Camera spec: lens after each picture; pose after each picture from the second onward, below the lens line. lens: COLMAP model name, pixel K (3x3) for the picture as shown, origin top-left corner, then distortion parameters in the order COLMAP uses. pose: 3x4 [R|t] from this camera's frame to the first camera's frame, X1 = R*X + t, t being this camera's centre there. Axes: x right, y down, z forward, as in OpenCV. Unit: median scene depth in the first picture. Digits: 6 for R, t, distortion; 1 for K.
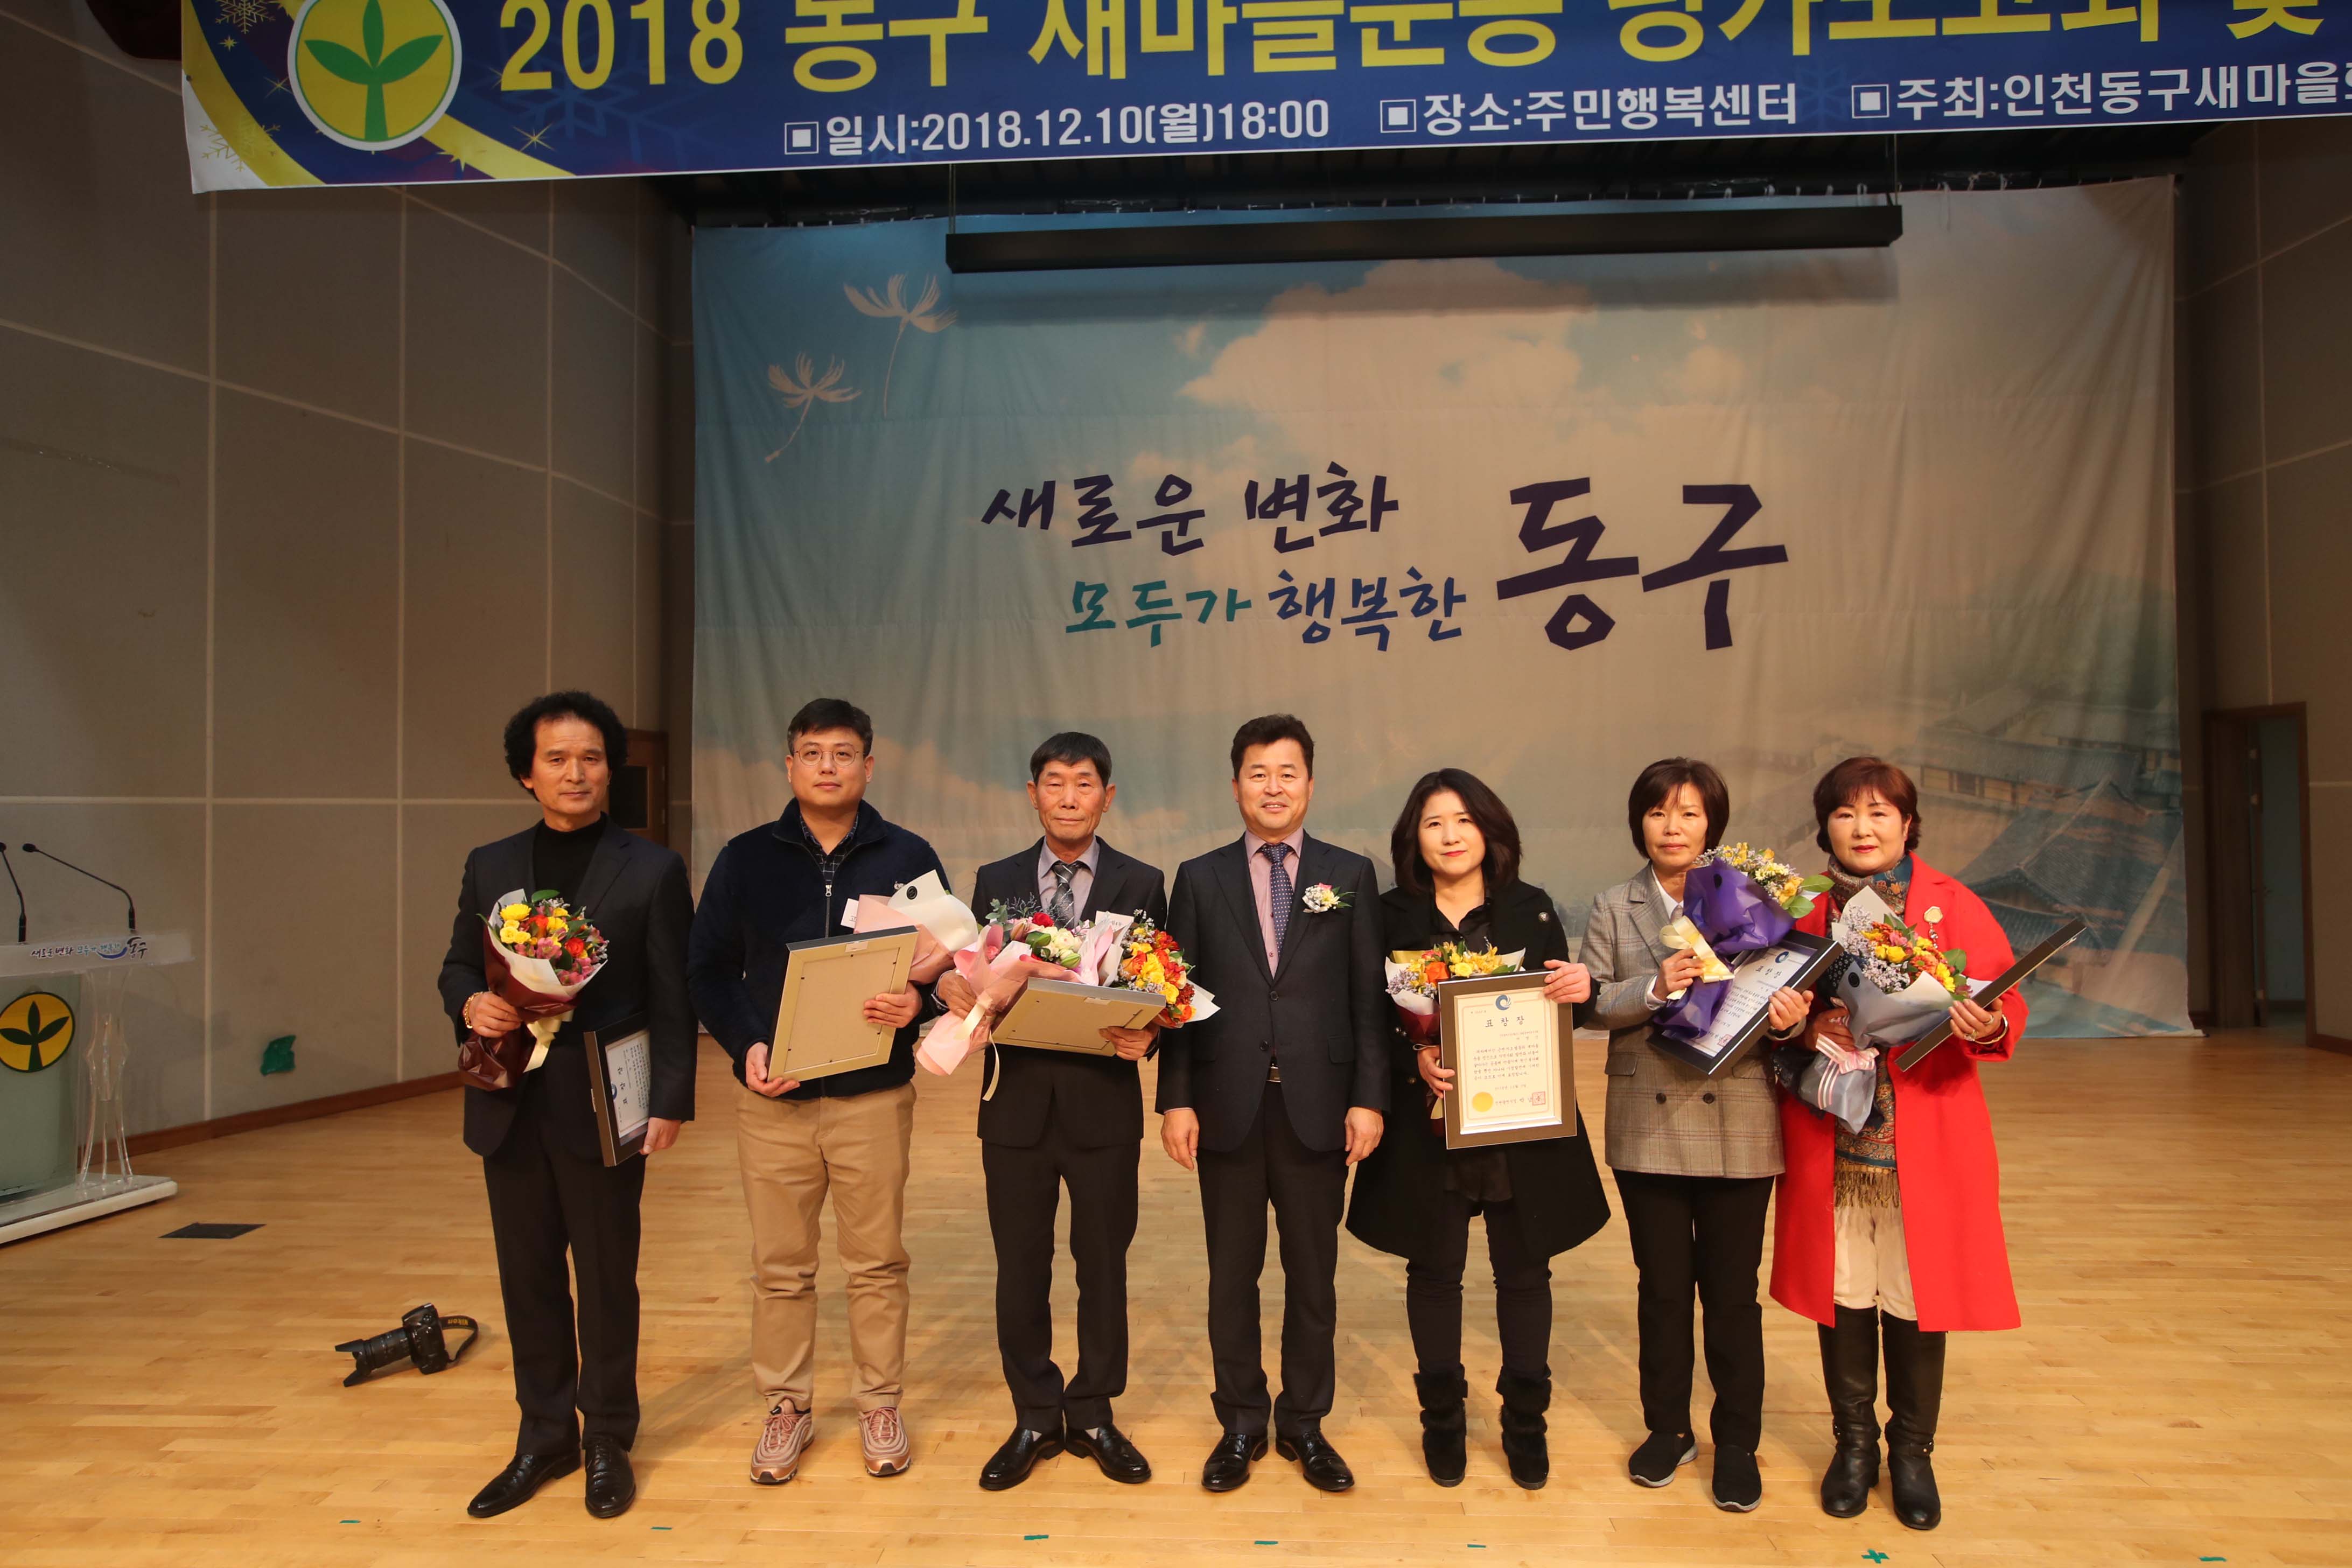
lens RADIAL K [[1400.0, 0, 1162.3], [0, 1400.0, 768.2], [0, 0, 1]] dist [-0.043276, 0.037695]
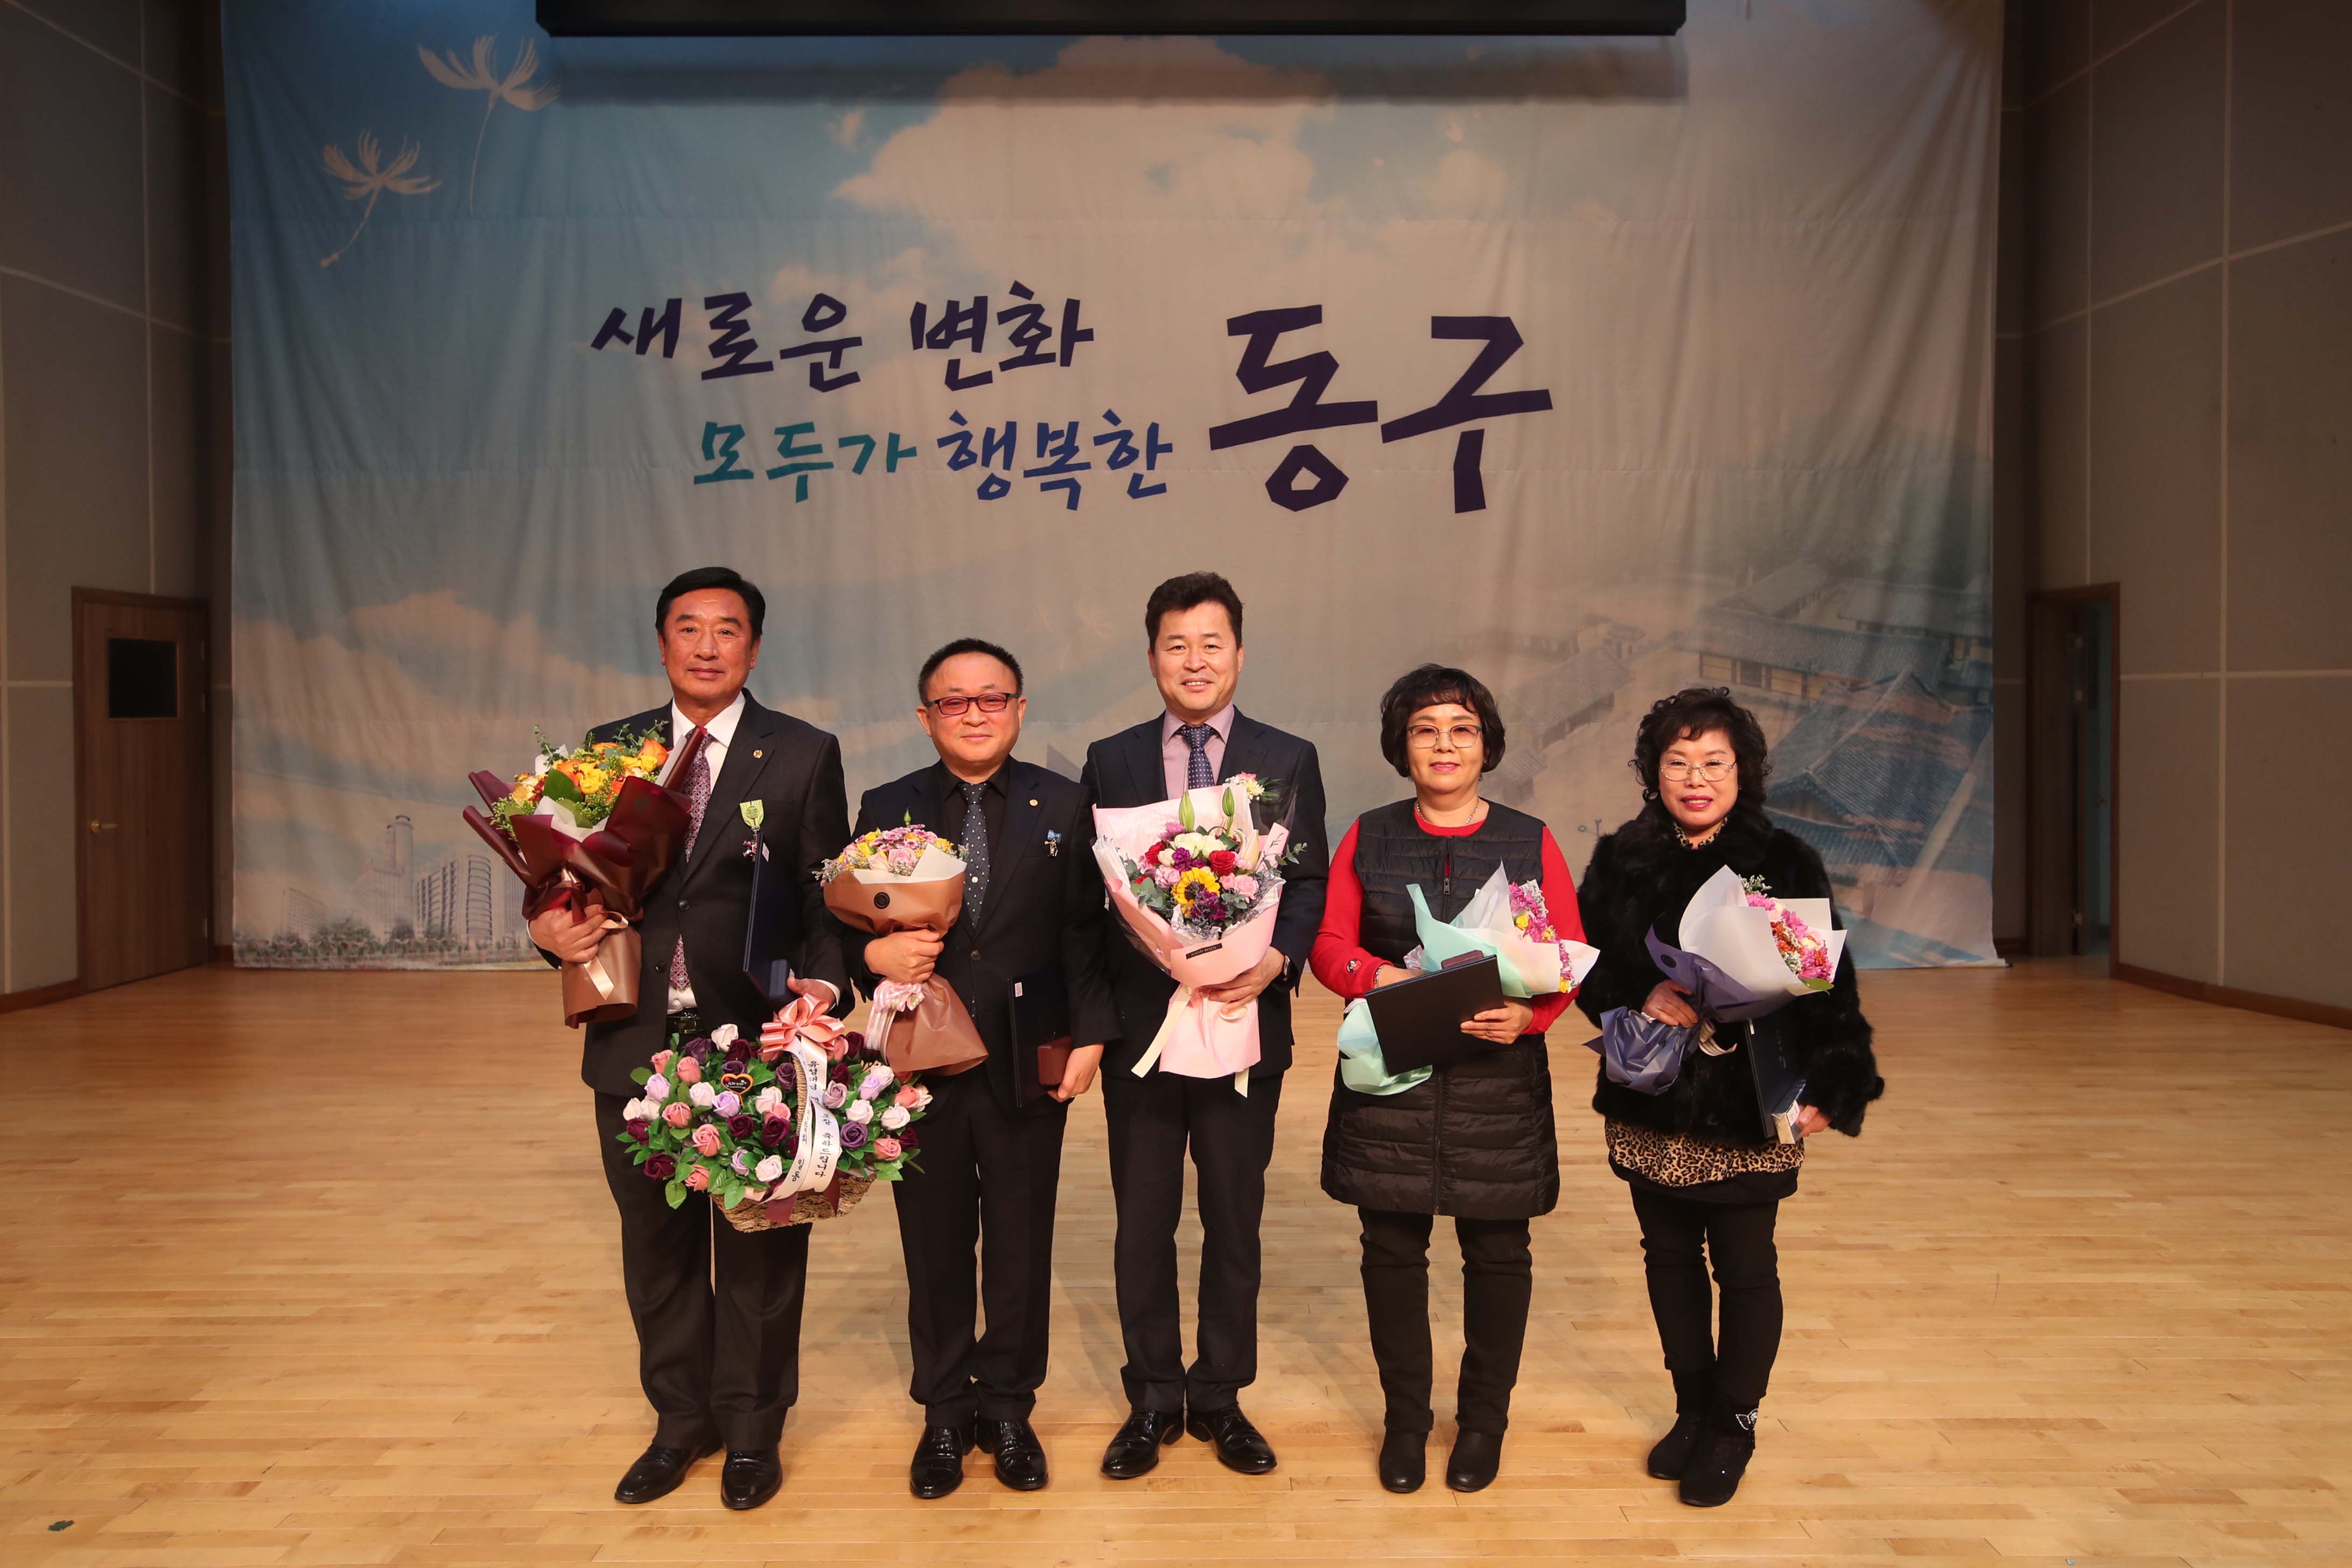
lens RADIAL K [[1592.5, 0, 1232.3], [0, 1592.5, 722.7], [0, 0, 1]] dist [-0.038915, 0.053688]
pose [[0.998085, 0.005671, 0.061593, 0.198531], [-0.008124, 0.999181, 0.039647, 0.004937], [-0.061318, -0.040071, 0.997314, 0.039995]]
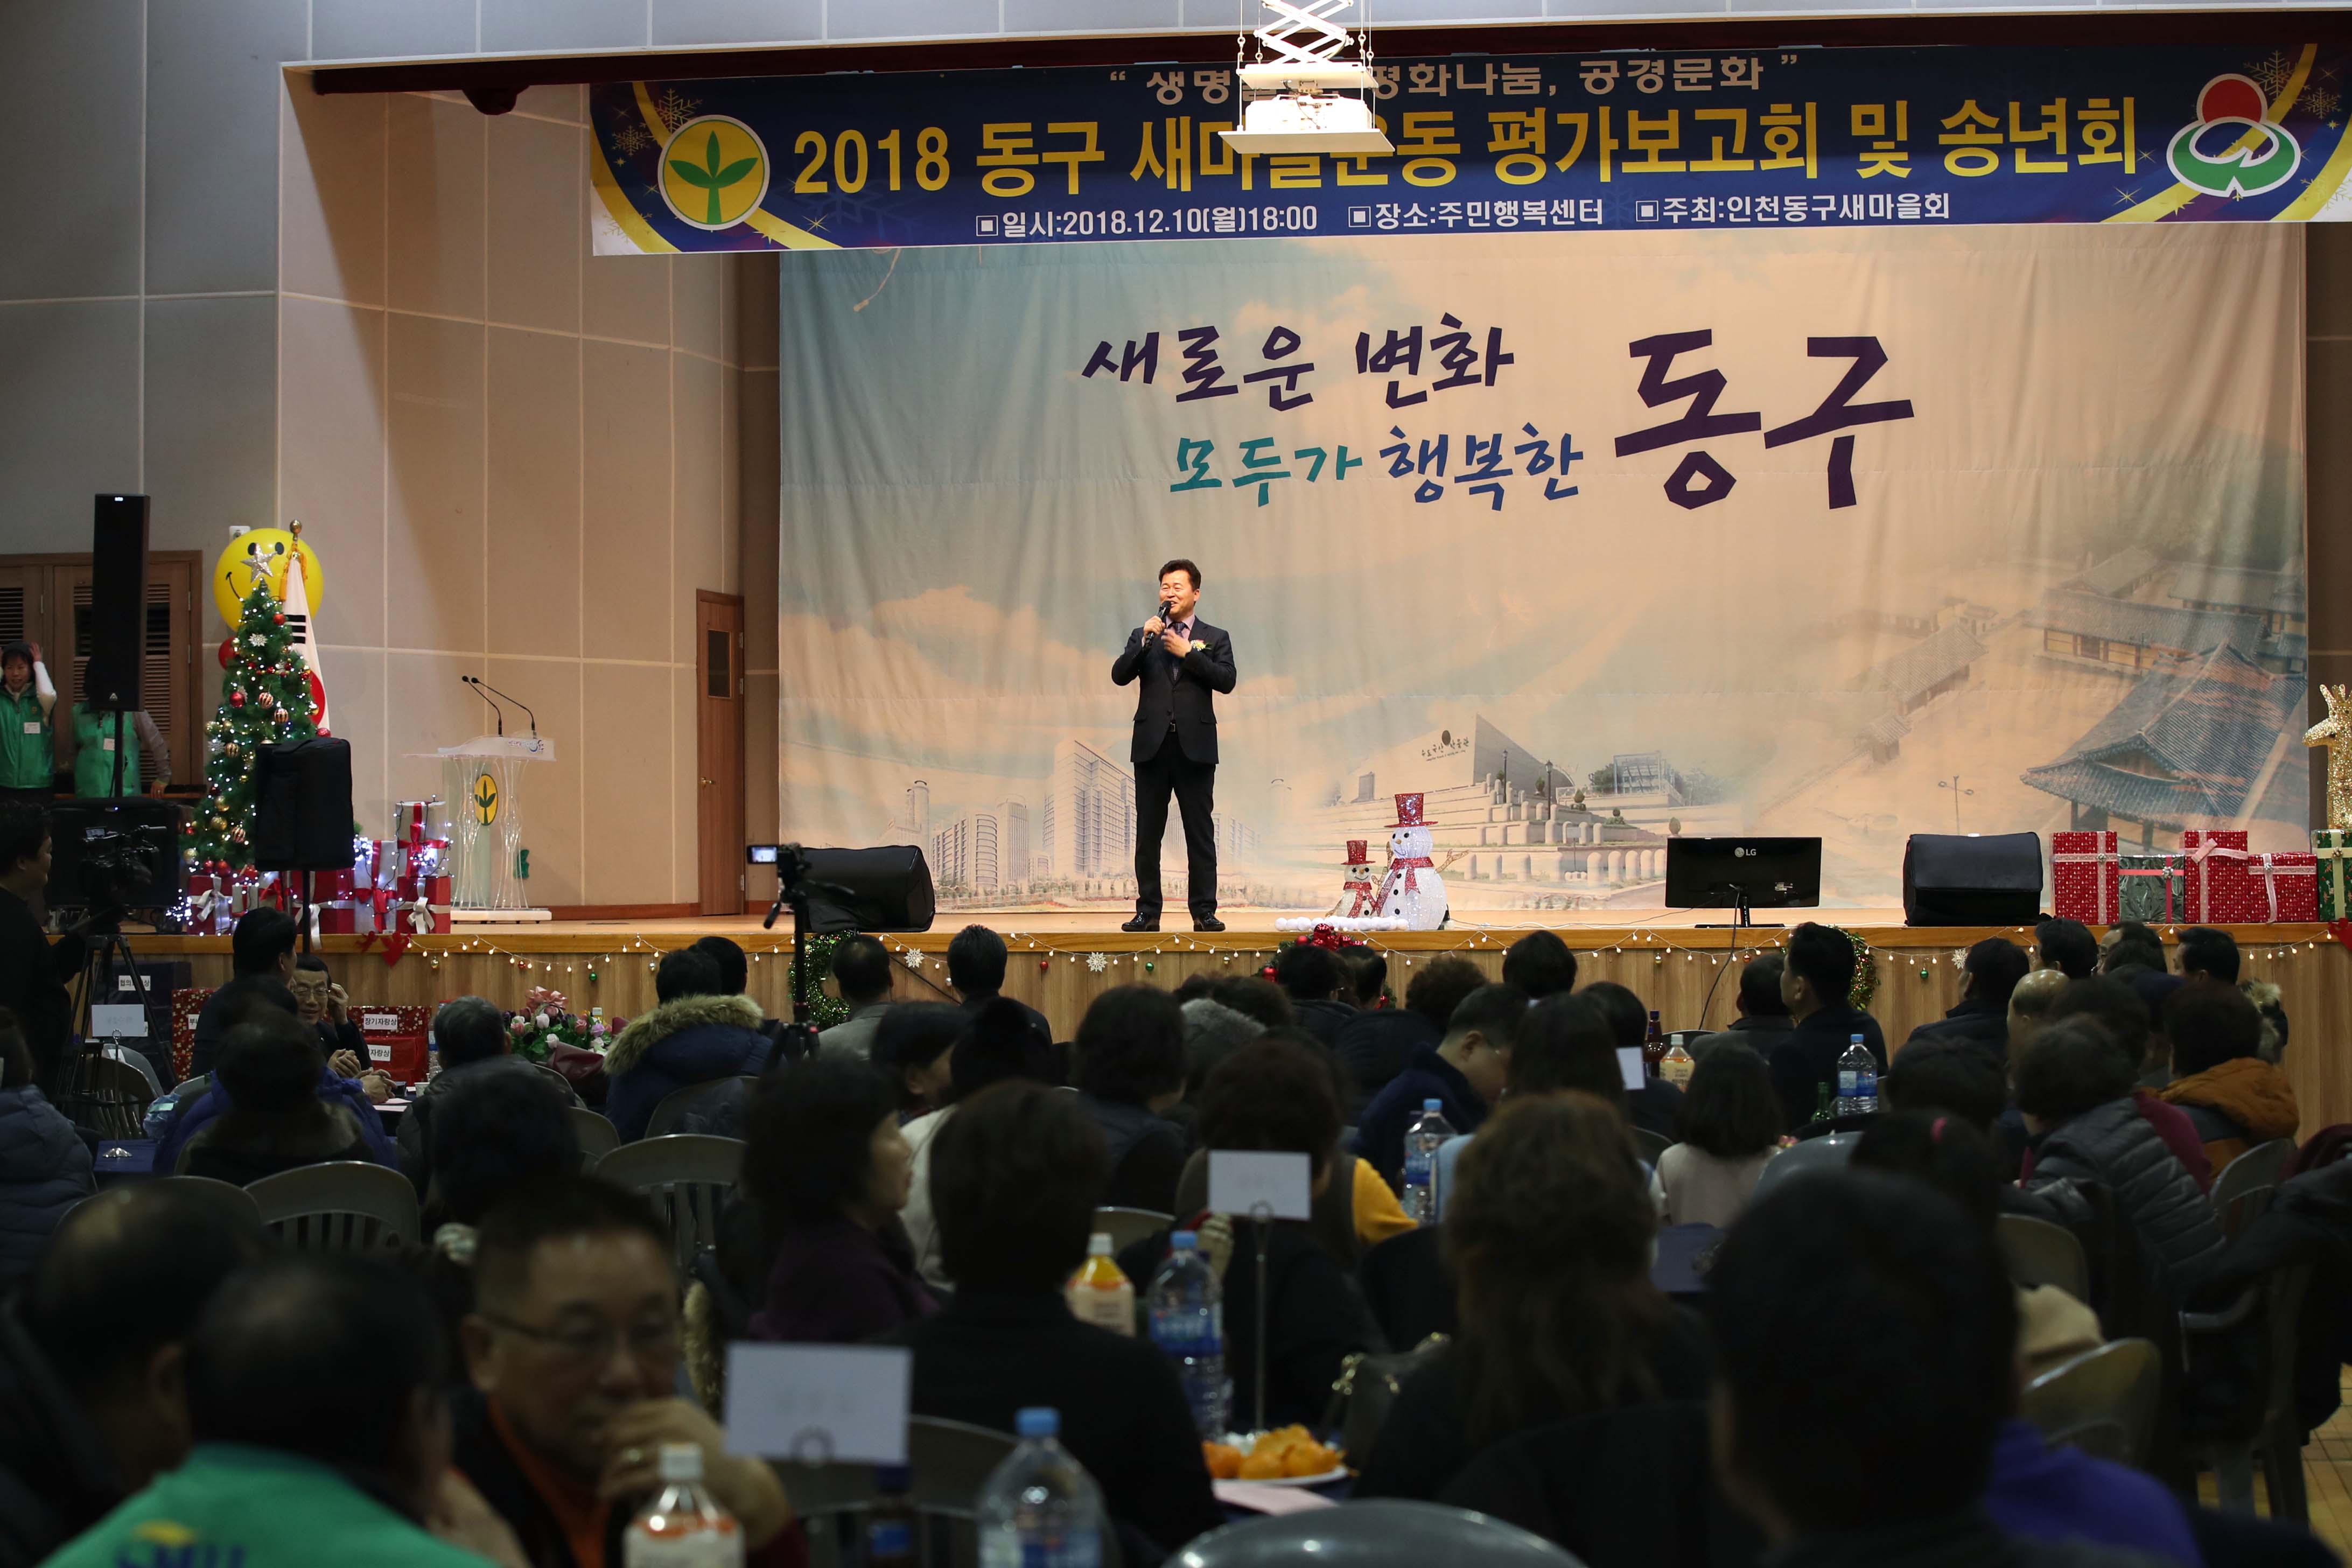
lens RADIAL K [[8140.7, 0, 1156.0], [0, 8140.7, 805.1], [0, 0, 1]] dist [-0.295545, 0.000000]
pose [[0.995695, 0.000093, -0.092689, 0.451341], [0.000675, 0.999966, 0.008263, 0.073912], [0.092686, -0.008290, 0.995661, -4.689214]]
